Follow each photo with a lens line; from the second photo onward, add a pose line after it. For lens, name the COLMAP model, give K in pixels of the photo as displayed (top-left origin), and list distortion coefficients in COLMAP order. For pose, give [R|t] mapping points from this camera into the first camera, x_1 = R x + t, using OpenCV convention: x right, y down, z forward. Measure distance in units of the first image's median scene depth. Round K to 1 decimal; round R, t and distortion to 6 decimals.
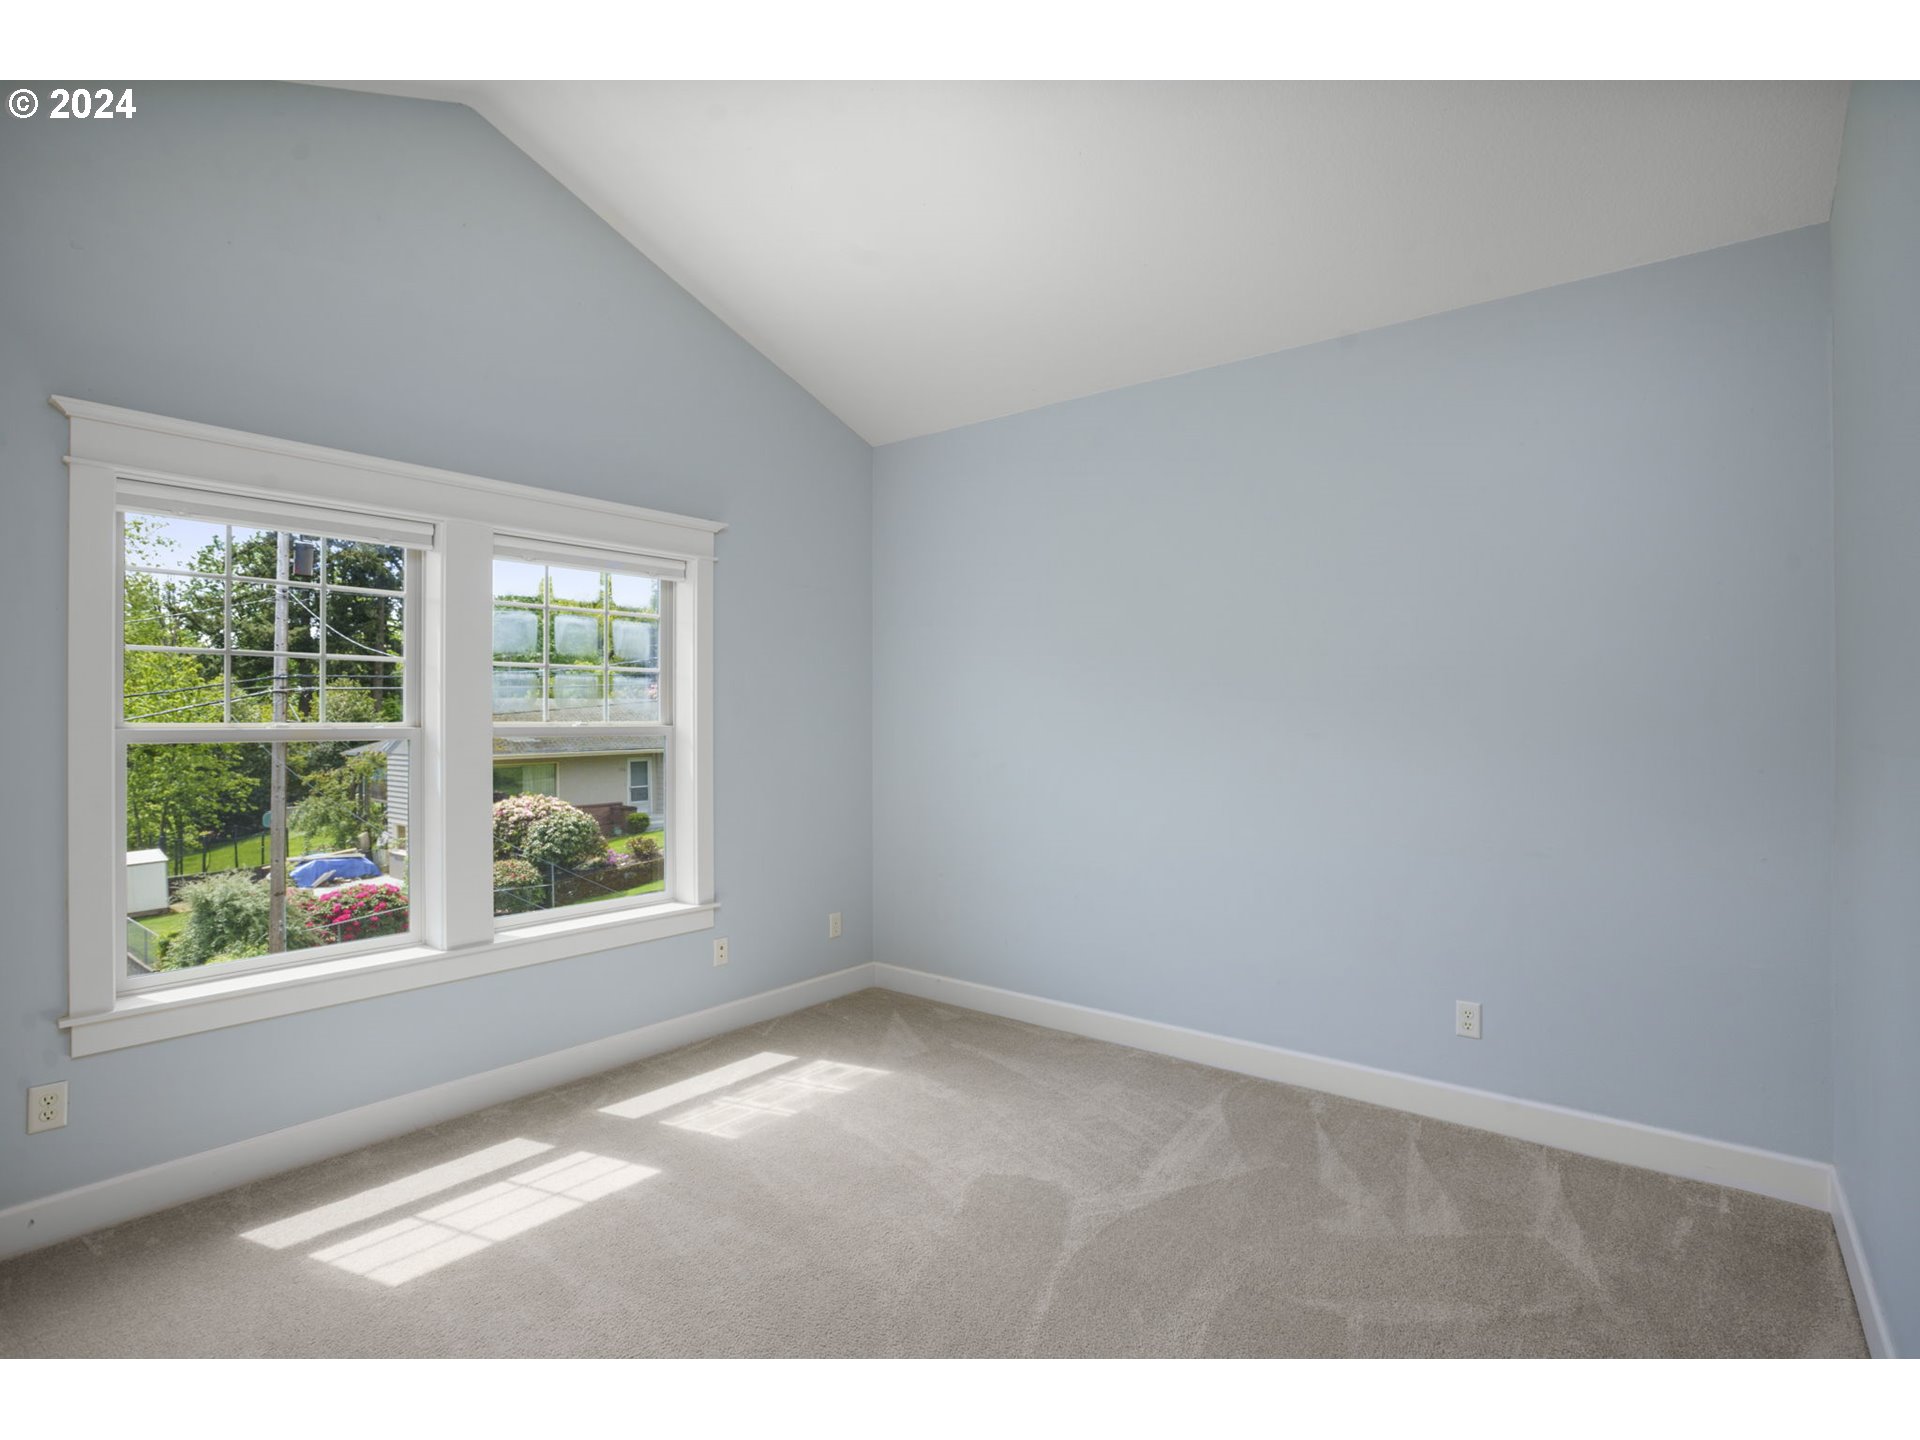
lens RADIAL K [[928.1, 0, 958.2], [0, 928.1, 692.4], [0, 0, 1]] dist [-0.042727, 0.006160]
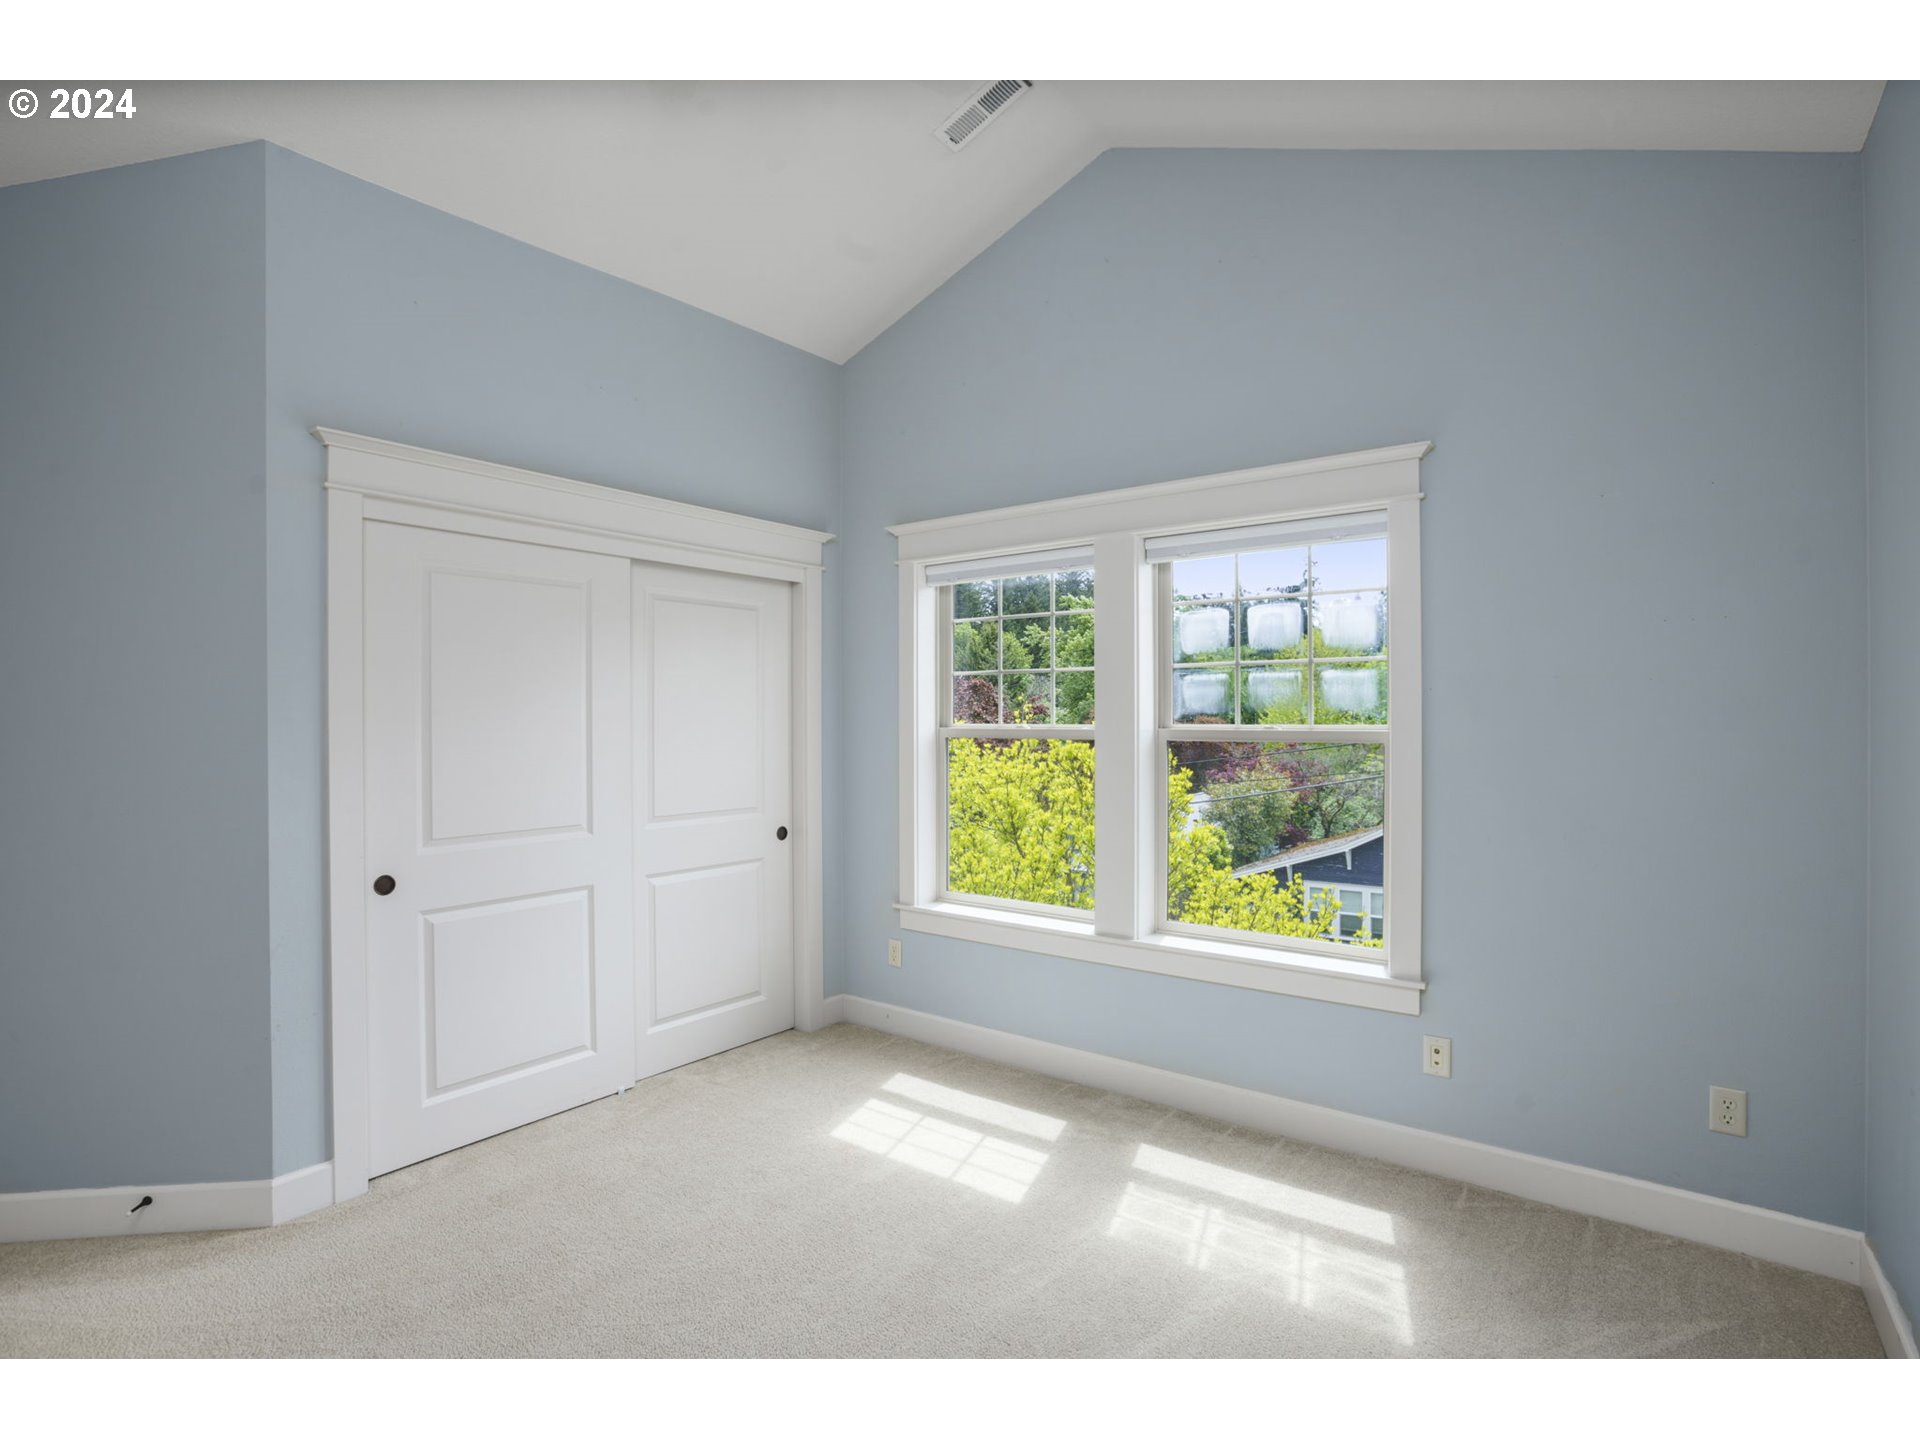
lens RADIAL K [[928.1, 0, 958.2], [0, 928.1, 692.4], [0, 0, 1]] dist [-0.042727, 0.006160]
pose [[0.034884, -0.027823, -0.999004, 0.504258], [0.023827, 0.999351, -0.027001, 0.019733], [0.999107, -0.022862, 0.035524, 0.740521]]
